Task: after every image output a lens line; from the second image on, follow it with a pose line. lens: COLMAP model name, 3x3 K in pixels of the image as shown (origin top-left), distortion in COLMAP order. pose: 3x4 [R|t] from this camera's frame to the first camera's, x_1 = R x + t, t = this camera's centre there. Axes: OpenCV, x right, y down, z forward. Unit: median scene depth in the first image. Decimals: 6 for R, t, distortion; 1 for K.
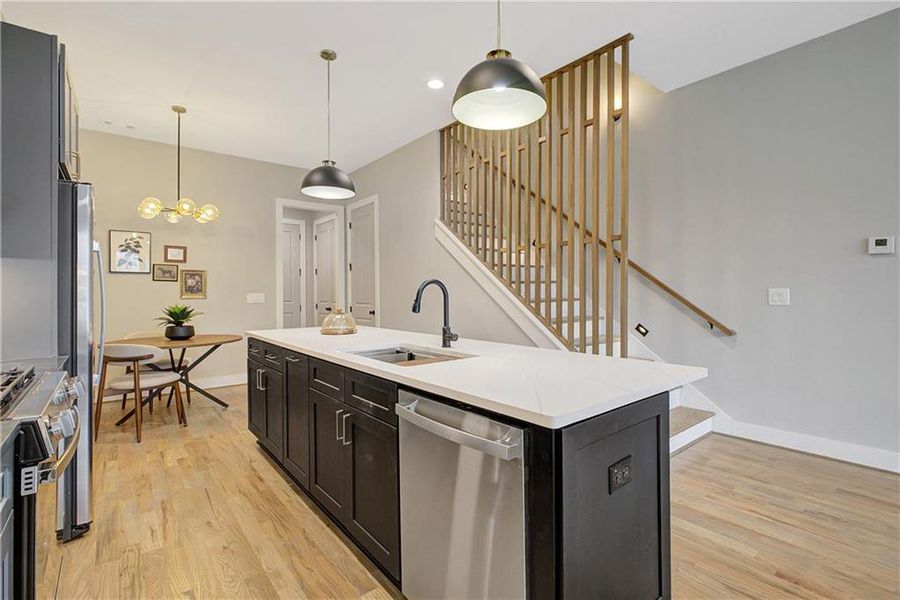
lens RADIAL K [[417.1, 0, 453.4], [0, 417.1, 290.1], [0, 0, 1]] dist [-0.003205, -0.000254]
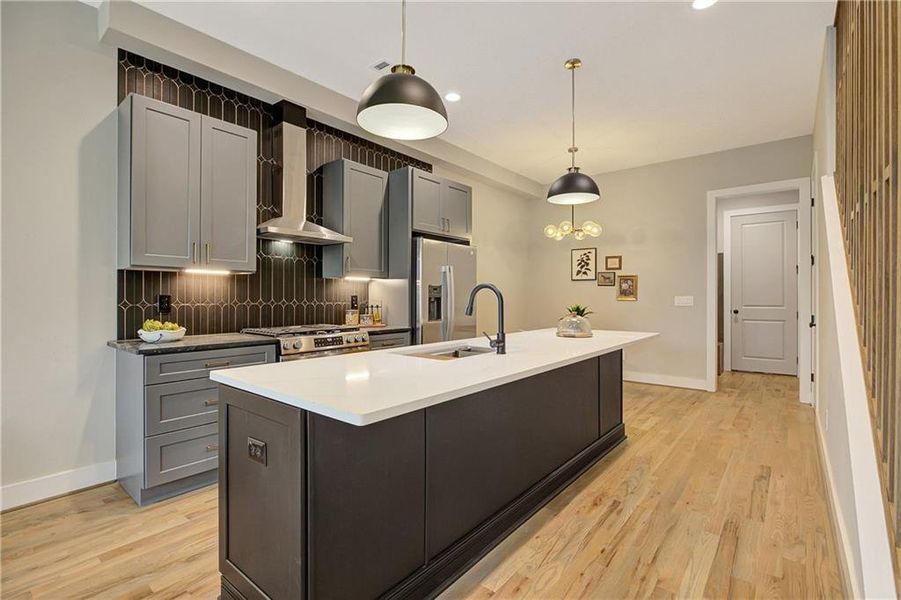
lens RADIAL K [[416.0, 0, 453.5], [0, 416.0, 295.9], [0, 0, 1]] dist [0.009182, 0.000180]
pose [[0.198471, 0.004103, -0.980098, 0.514744], [0.005649, 0.999970, 0.005330, -0.001565], [0.980091, -0.006594, 0.198442, 0.395390]]
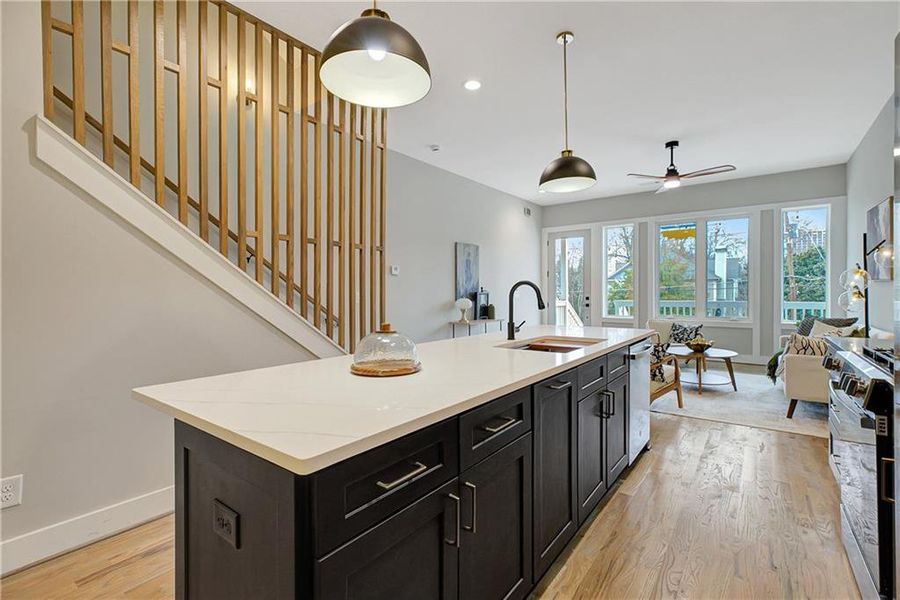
lens RADIAL K [[415.5, 0, 453.0], [0, 415.5, 295.9], [0, 0, 1]] dist [0.009182, 0.000180]
pose [[-0.249113, -0.000351, 0.968474, -0.625805], [-0.001383, 0.999999, 0.000006, 0.009372], [-0.968473, -0.001338, -0.249114, 0.829635]]
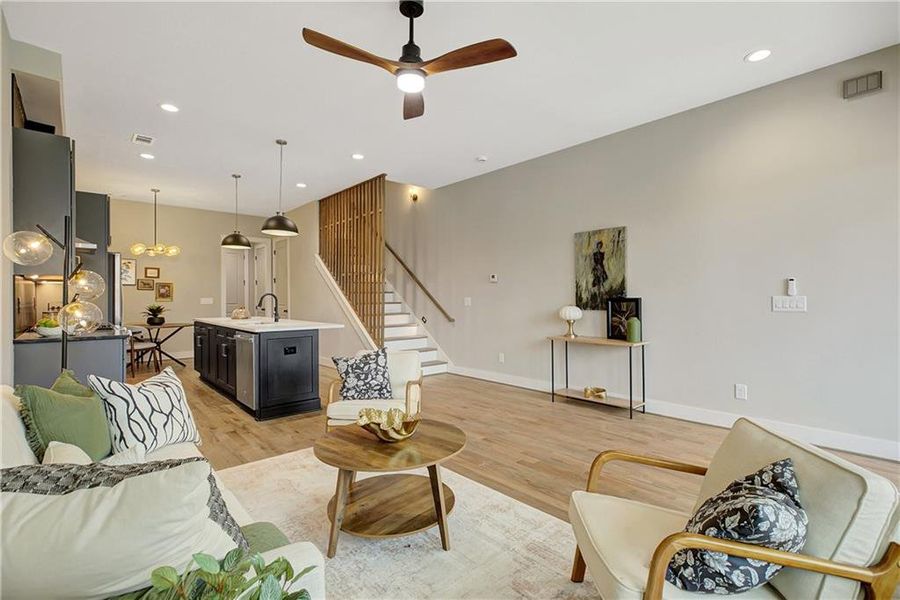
lens RADIAL K [[415.5, 0, 453.0], [0, 415.5, 295.9], [0, 0, 1]] dist [0.009182, 0.000180]
pose [[0.998793, 0.006112, 0.048733, 0.484477], [-0.006159, 0.999981, 0.000821, -0.009970], [-0.048728, -0.001120, 0.998811, -0.782100]]
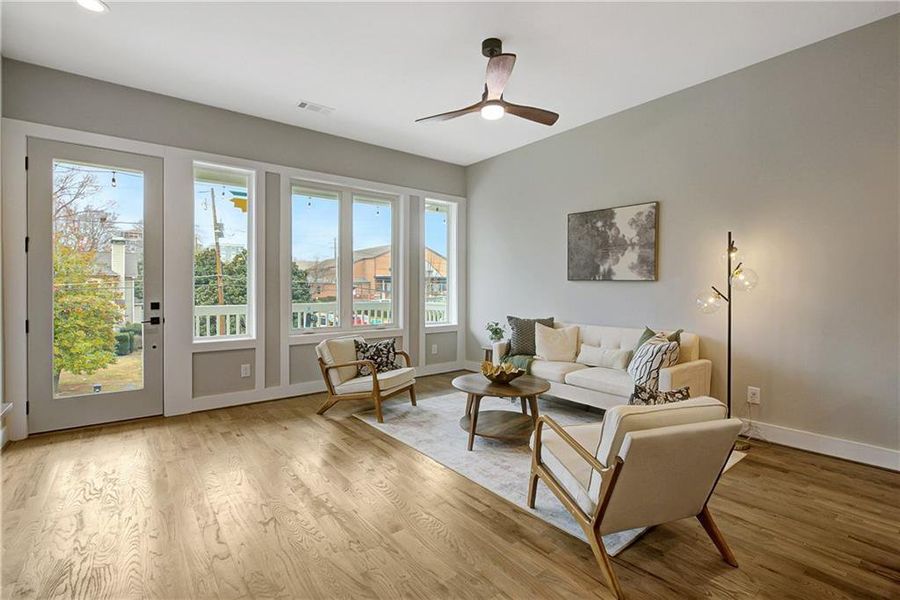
lens RADIAL K [[417.1, 0, 453.4], [0, 417.1, 290.1], [0, 0, 1]] dist [-0.003205, -0.000254]
pose [[-0.999967, 0.008145, 0.000018, 0.523916], [0.008144, 0.999949, -0.005964, -0.004370], [-0.000067, -0.005964, -0.999982, 0.627271]]
